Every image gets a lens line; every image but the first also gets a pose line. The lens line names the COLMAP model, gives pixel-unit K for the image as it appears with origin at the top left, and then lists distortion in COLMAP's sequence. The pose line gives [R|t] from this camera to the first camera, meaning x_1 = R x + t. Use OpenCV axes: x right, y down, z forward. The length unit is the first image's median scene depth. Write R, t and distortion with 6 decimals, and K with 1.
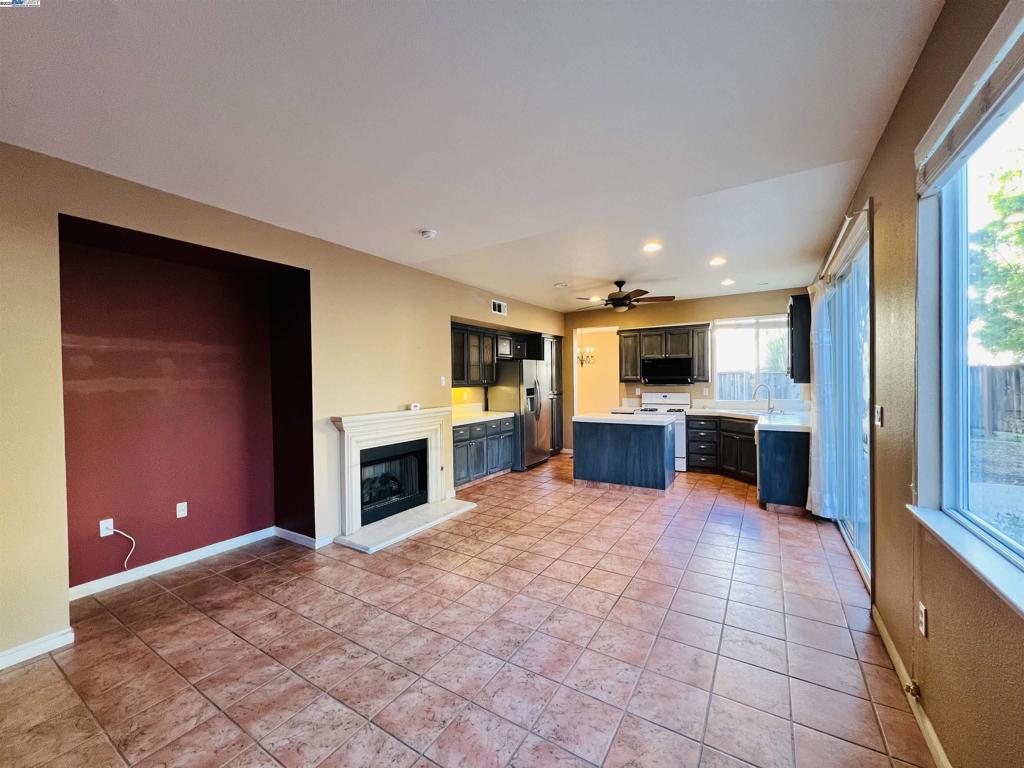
lens RADIAL K [[409.9, 0, 511.0], [0, 409.9, 381.9], [0, 0, 1]] dist [0.000517, 0.000222]
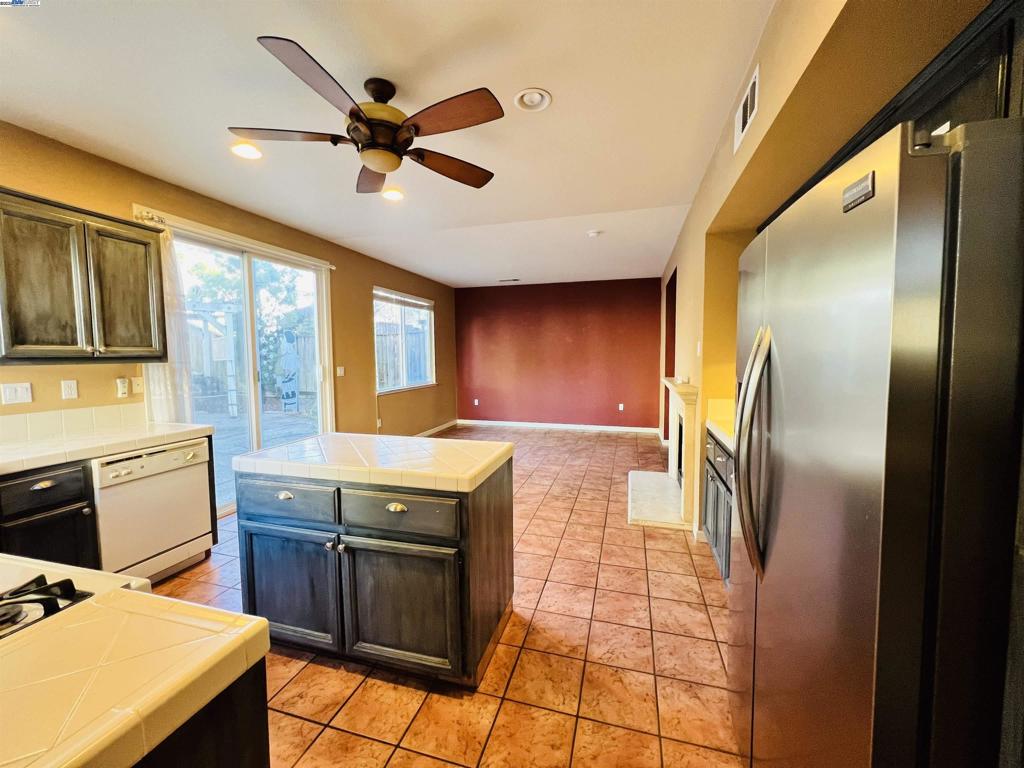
lens RADIAL K [[406.2, 0, 512.0], [0, 406.2, 384.0], [0, 0, 1]] dist [-0.001365, 0.000027]
pose [[-0.960812, 0.038257, -0.274547, 0.234300], [0.016422, 0.996547, 0.081394, -0.003653], [0.276712, 0.073696, -0.958123, 1.249682]]
